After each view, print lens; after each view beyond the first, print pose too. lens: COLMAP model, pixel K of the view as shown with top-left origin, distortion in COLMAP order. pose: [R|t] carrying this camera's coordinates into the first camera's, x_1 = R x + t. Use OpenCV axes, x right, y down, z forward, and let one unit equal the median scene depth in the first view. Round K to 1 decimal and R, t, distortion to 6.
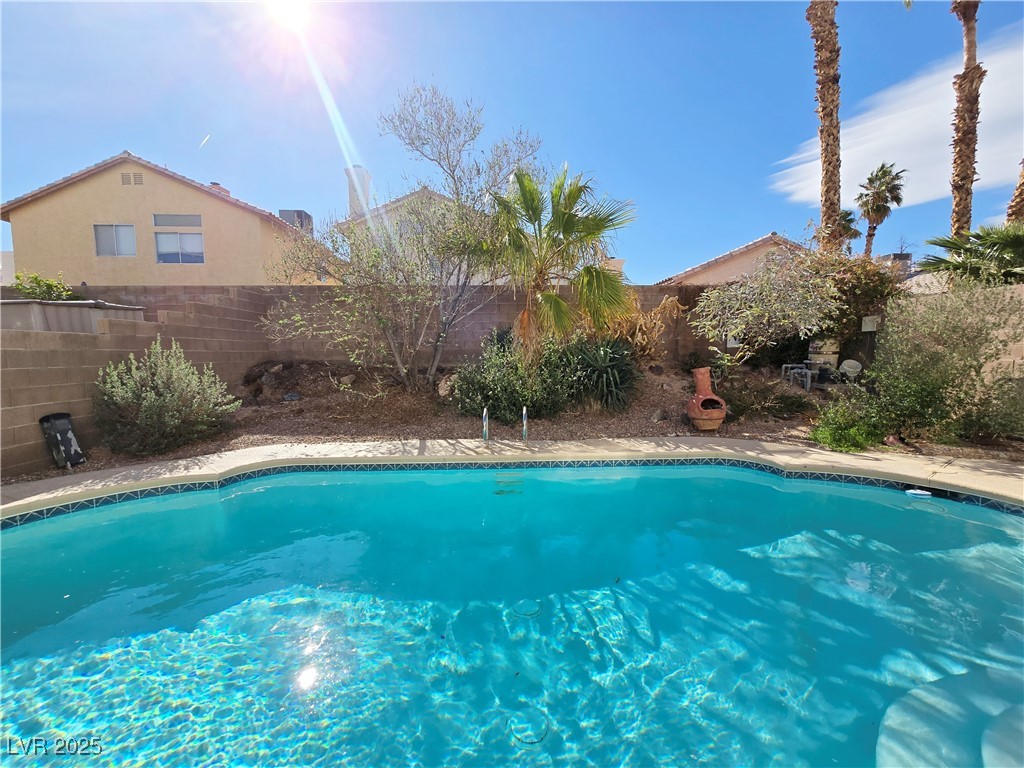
lens RADIAL K [[418.7, 0, 517.0], [0, 418.7, 393.2], [0, 0, 1]] dist [-0.001101, -0.000132]
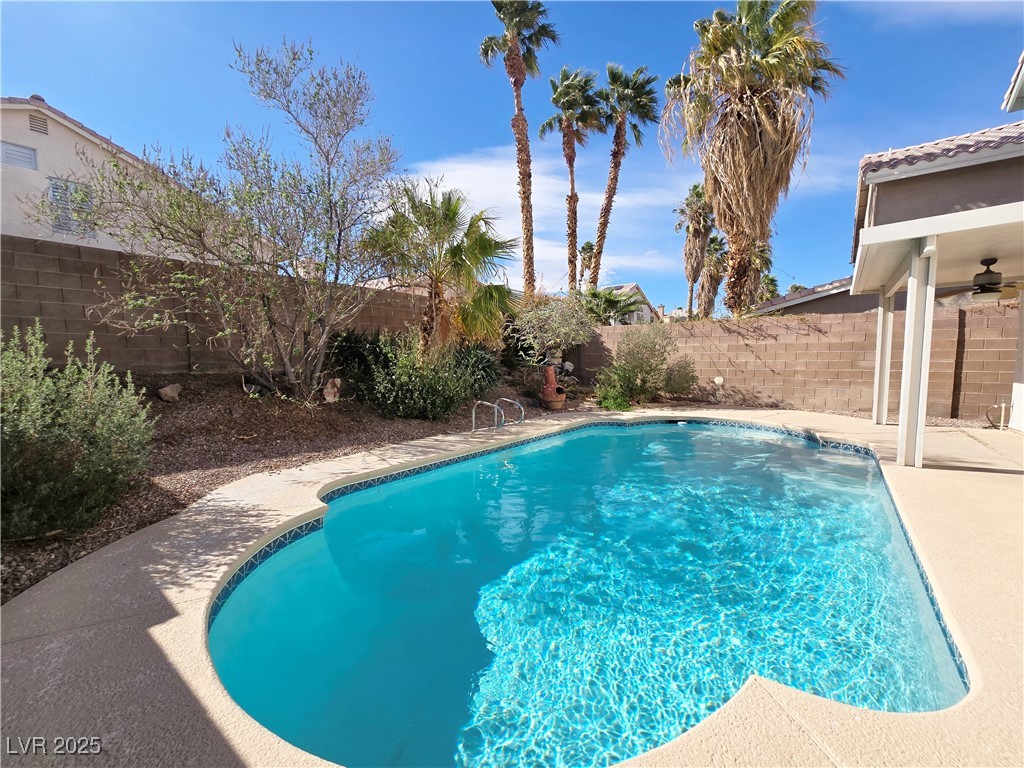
lens RADIAL K [[418.7, 0, 517.0], [0, 418.7, 393.2], [0, 0, 1]] dist [-0.001101, -0.000132]
pose [[0.643022, -0.057864, 0.763659, -0.561777], [0.067225, 0.997557, 0.018981, -0.003061], [-0.762892, 0.039132, 0.645341, 0.113824]]
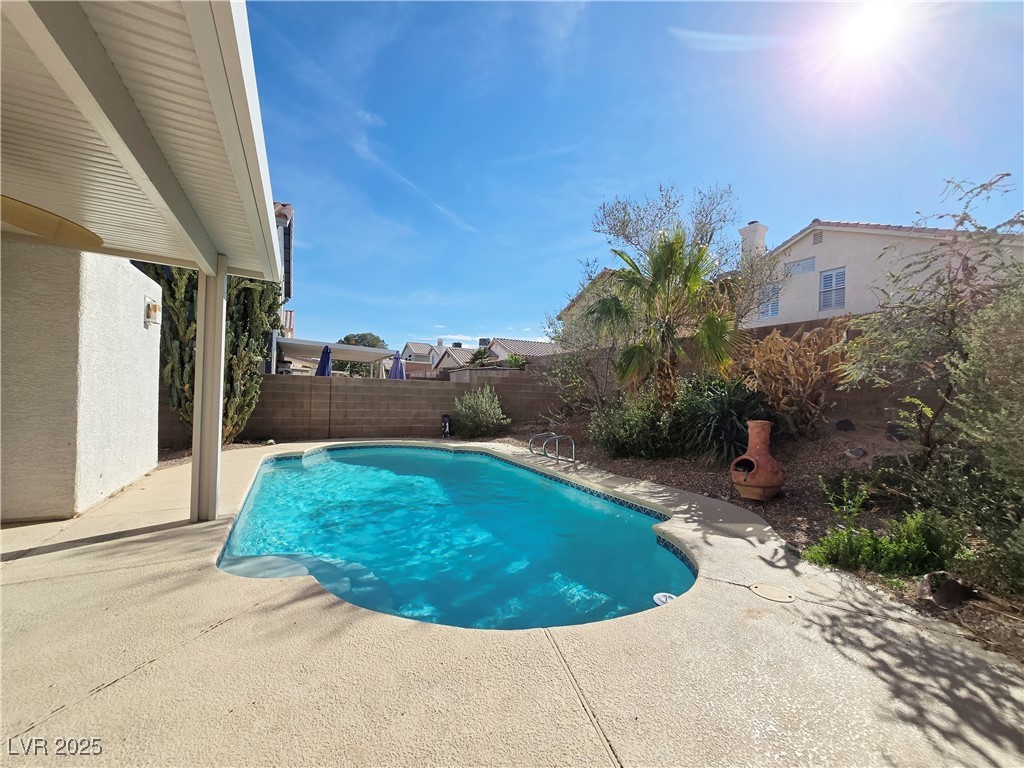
lens RADIAL K [[424.8, 0, 514.4], [0, 424.8, 393.1], [0, 0, 1]] dist [-0.000102, -0.000123]
pose [[0.414863, 0.021021, -0.909641, 0.744354], [-0.117842, 0.992554, -0.030808, -0.027853], [0.902221, 0.119975, 0.414251, 0.174758]]
